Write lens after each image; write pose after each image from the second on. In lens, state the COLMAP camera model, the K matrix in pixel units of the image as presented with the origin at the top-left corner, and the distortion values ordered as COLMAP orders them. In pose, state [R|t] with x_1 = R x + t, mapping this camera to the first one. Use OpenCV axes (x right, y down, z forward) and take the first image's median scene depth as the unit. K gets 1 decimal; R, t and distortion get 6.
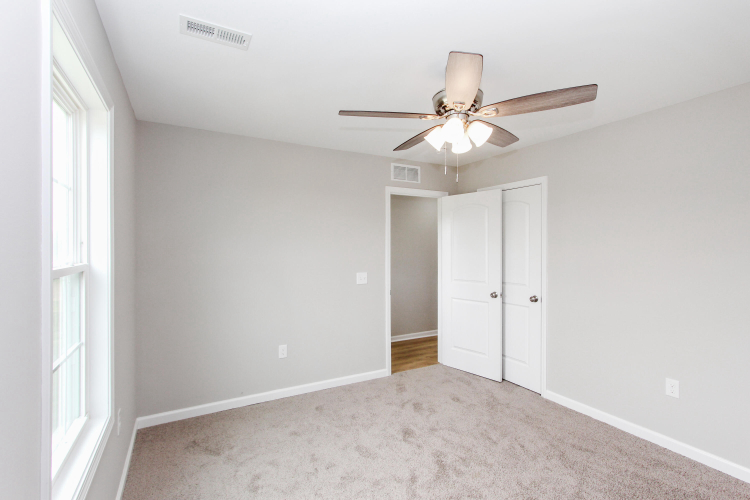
lens RADIAL K [[345.6, 0, 372.3], [0, 345.6, 245.3], [0, 0, 1]] dist [0.001691, 0.000327]
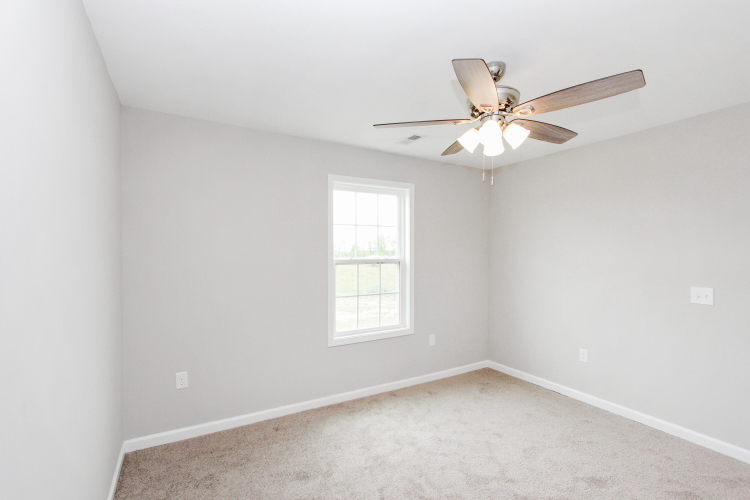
lens RADIAL K [[345.6, 0, 372.3], [0, 345.6, 245.3], [0, 0, 1]] dist [0.001691, 0.000327]
pose [[0.006817, -0.020260, -0.999772, 1.086012], [0.009684, 0.999749, -0.020193, 0.006135], [0.999930, -0.009544, 0.007012, 0.569280]]
